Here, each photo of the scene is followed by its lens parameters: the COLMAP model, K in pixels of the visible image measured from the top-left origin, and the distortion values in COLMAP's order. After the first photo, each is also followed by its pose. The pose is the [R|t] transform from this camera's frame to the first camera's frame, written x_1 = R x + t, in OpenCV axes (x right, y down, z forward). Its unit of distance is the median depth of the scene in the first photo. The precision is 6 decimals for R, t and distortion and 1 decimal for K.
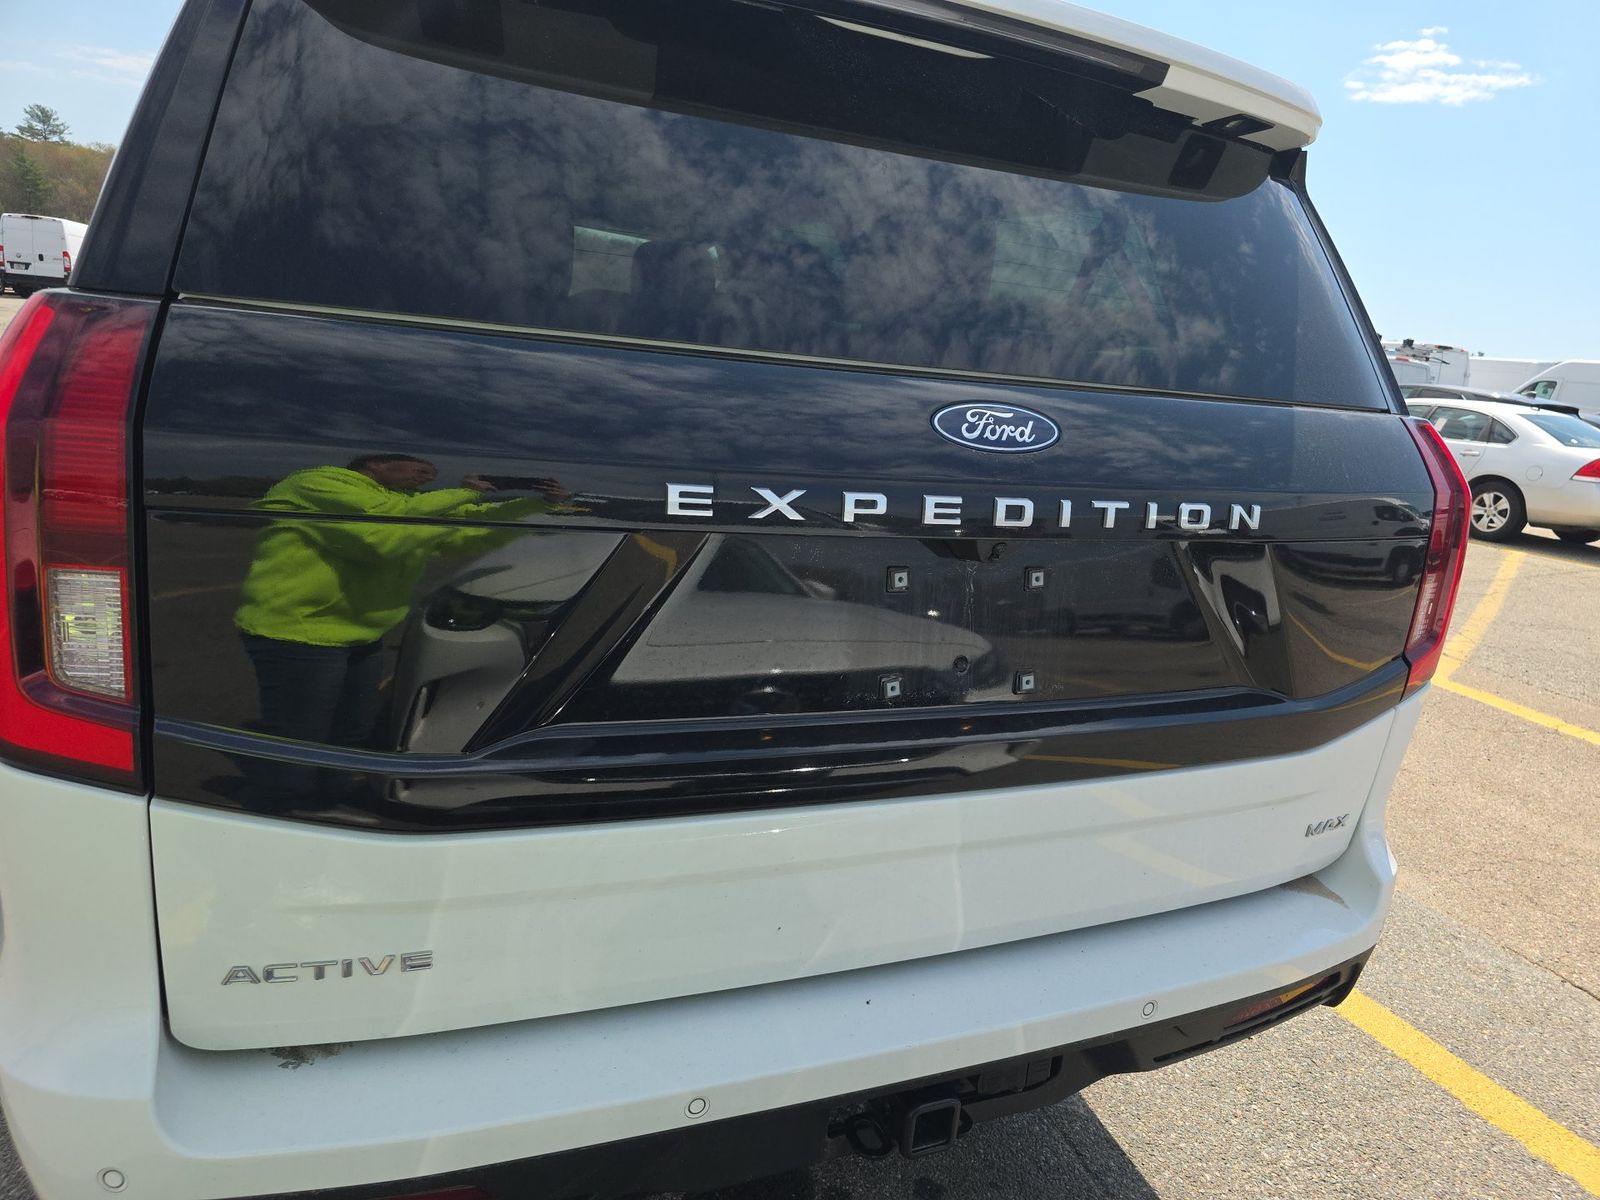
lens RADIAL K [[1066.5, 0, 799.0], [0, 1066.5, 596.7], [0, 0, 1]] dist [0.039525, -0.014423]
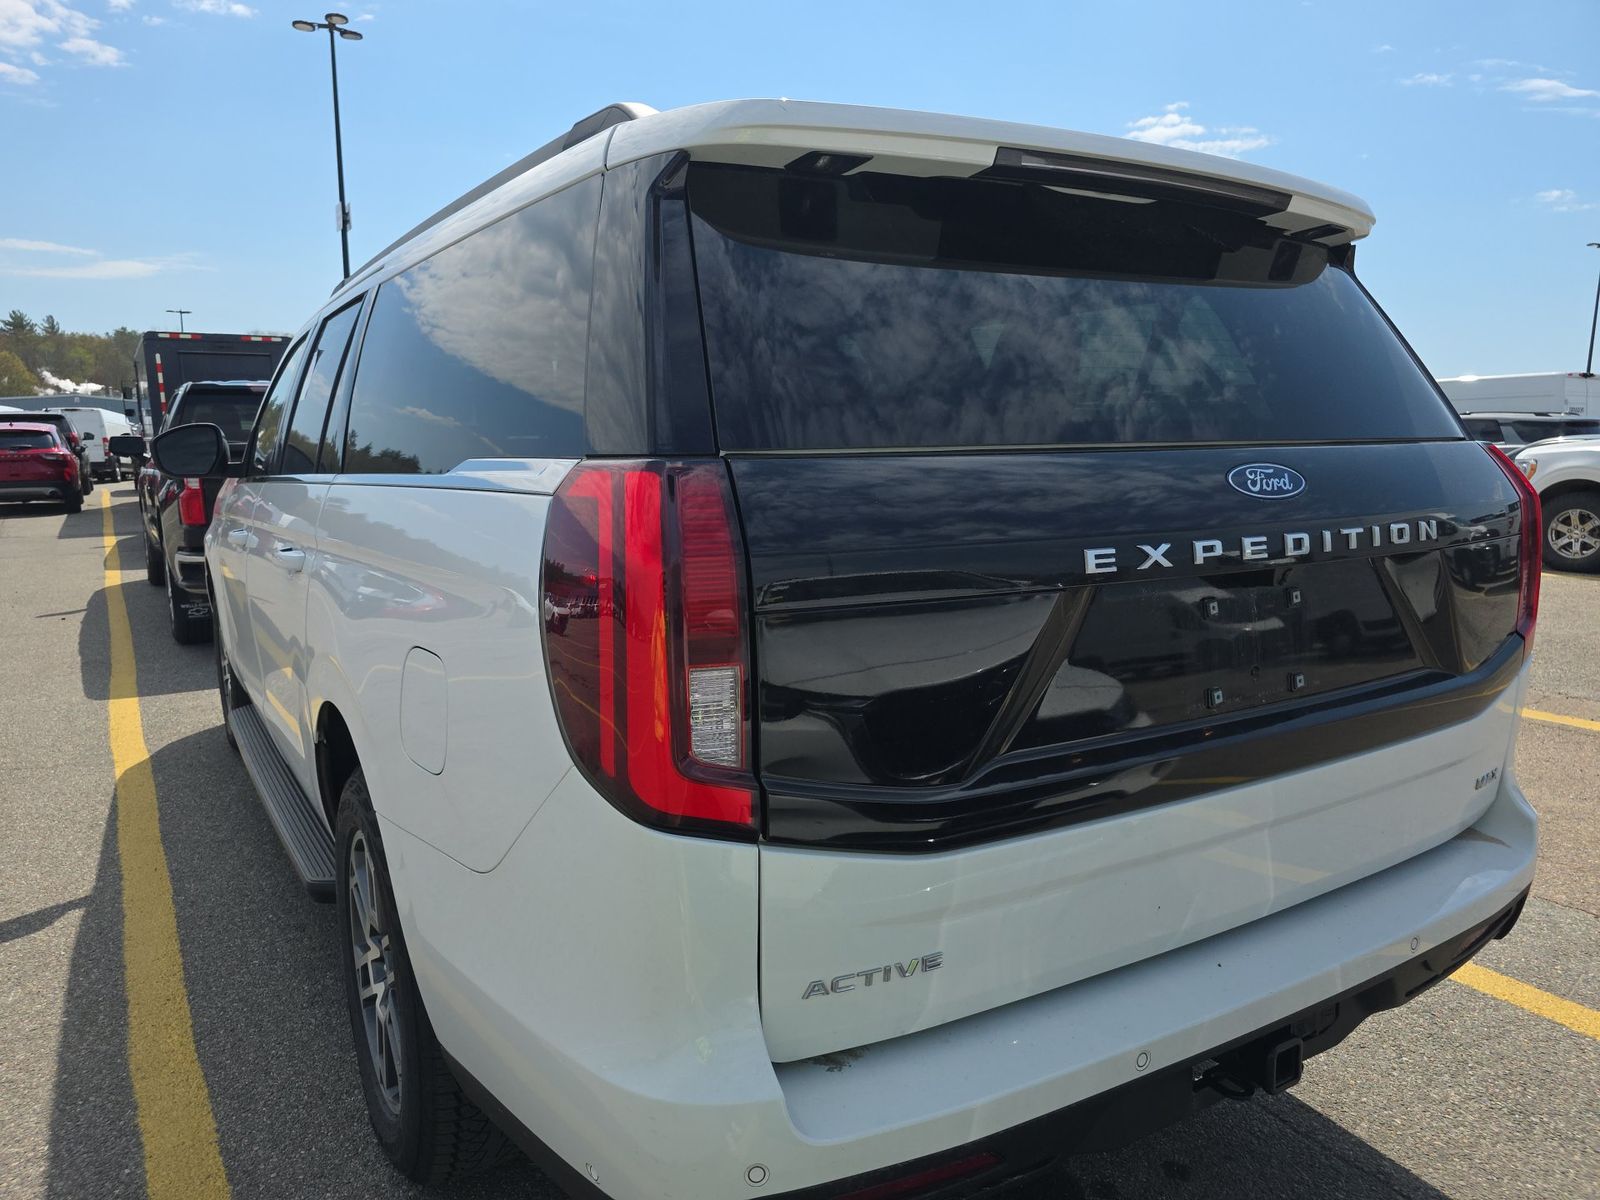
lens RADIAL K [[1066.5, 0, 758.9], [0, 1066.5, 589.2], [0, 0, 1]] dist [0.039525, -0.014423]
pose [[0.987430, -0.124651, 0.097176, -0.501319], [0.133434, 0.986978, -0.089830, 0.003680], [-0.084713, 0.101667, 0.991205, -0.189353]]
